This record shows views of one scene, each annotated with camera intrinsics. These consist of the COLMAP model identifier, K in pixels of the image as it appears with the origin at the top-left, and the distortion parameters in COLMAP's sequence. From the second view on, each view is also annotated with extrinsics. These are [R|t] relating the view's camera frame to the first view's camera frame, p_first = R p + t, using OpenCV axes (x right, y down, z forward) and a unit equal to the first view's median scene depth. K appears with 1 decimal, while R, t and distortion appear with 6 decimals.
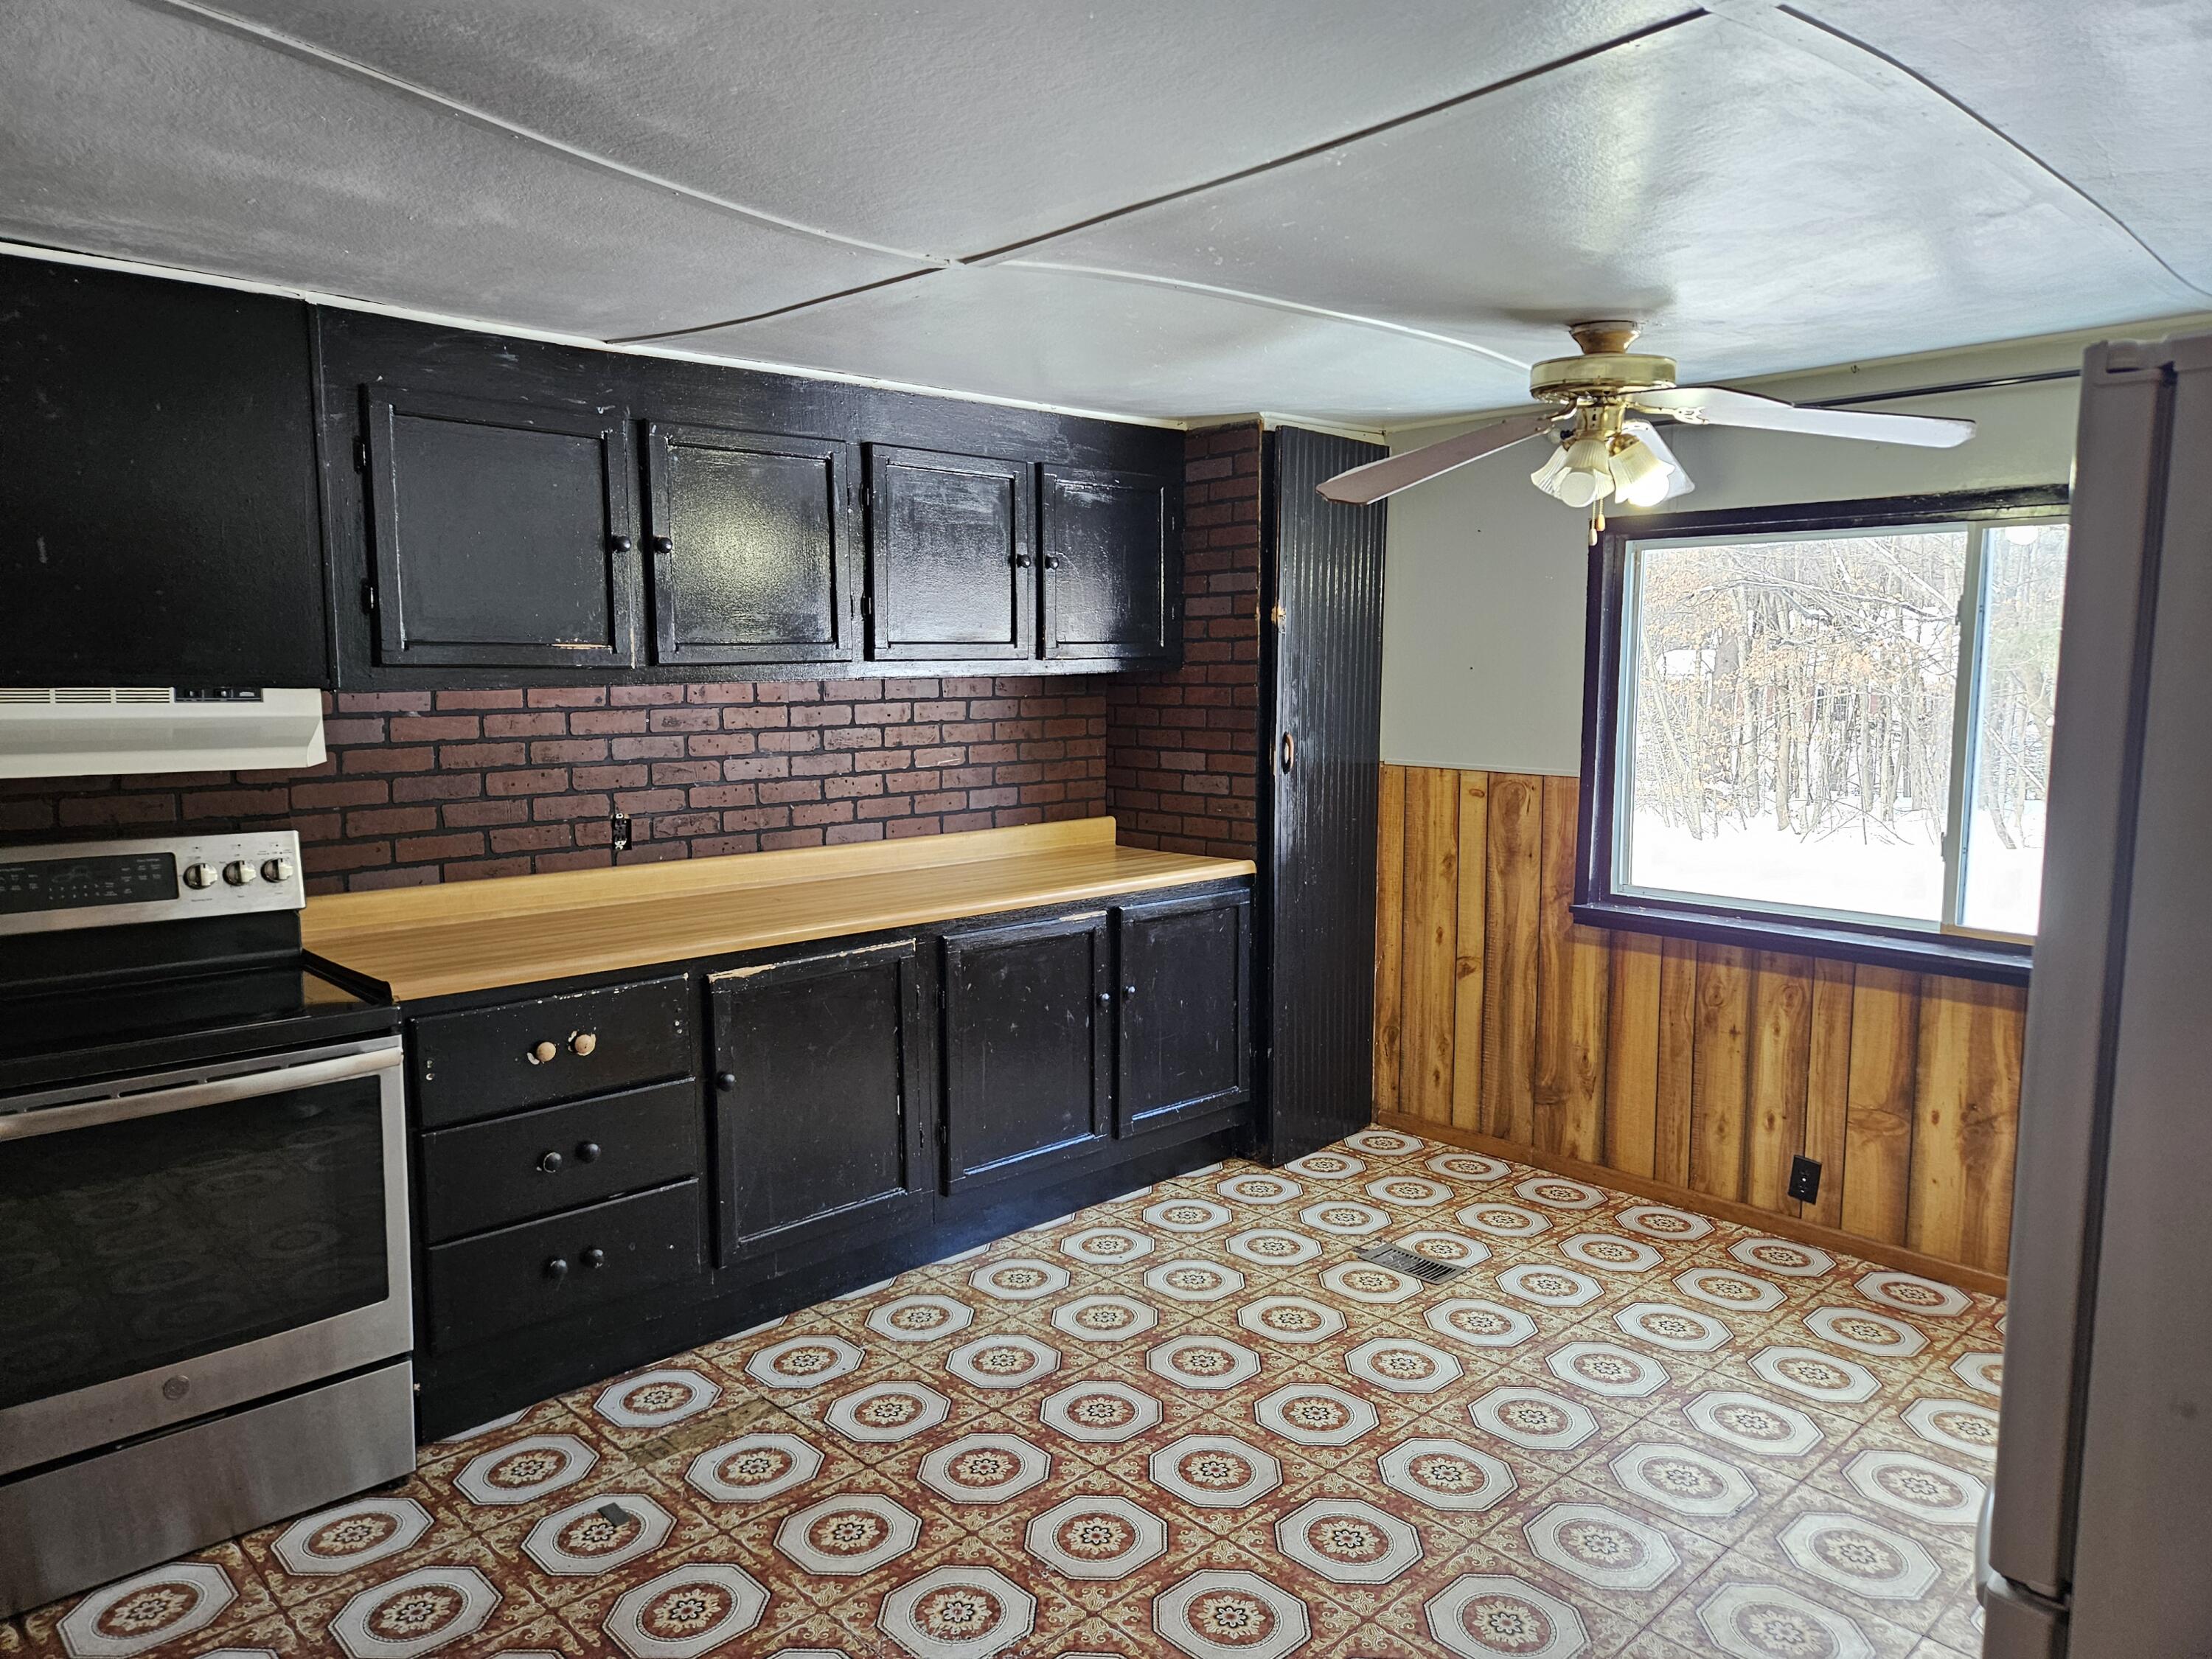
lens RADIAL K [[1482.6, 0, 1106.5], [0, 1482.6, 829.1], [0, 0, 1]] dist [0.050844, -0.026146]
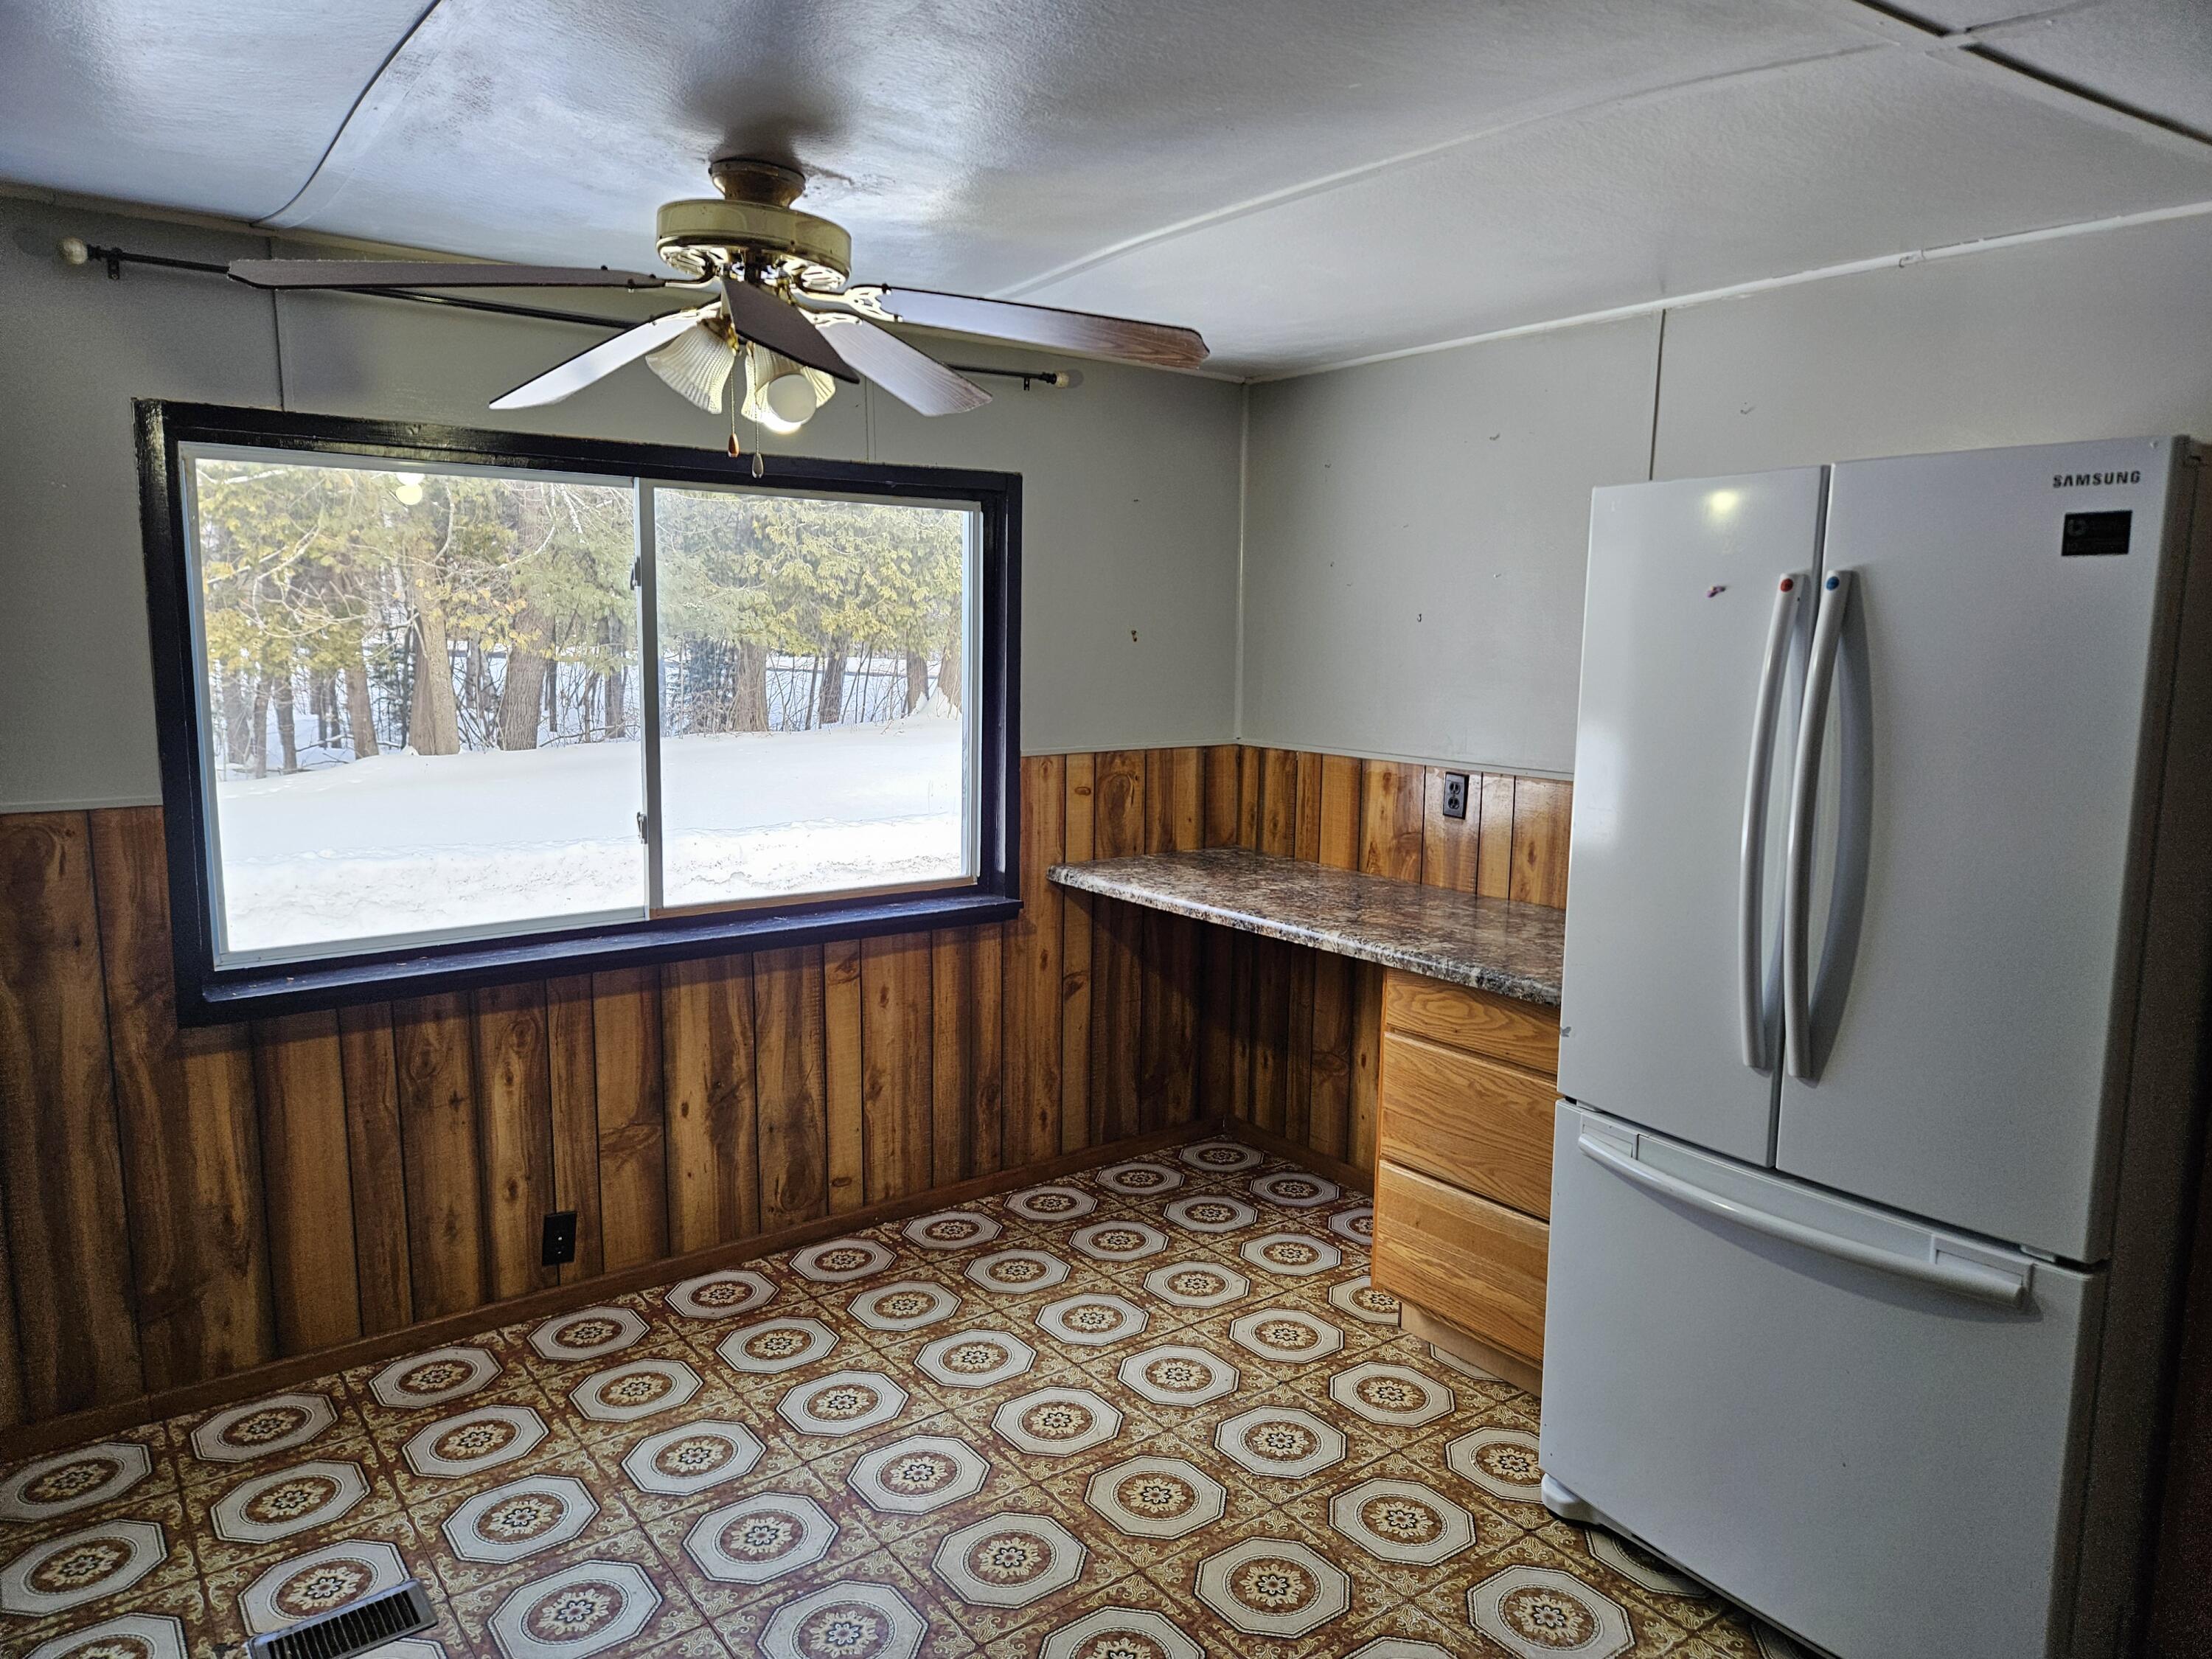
lens RADIAL K [[1482.6, 0, 1105.7], [0, 1482.6, 831.5], [0, 0, 1]] dist [0.050844, -0.026146]
pose [[0.123582, -0.142329, 0.982074, -0.309159], [0.105435, 0.985942, 0.129622, -0.074000], [-0.986717, 0.087526, 0.136851, 0.581127]]
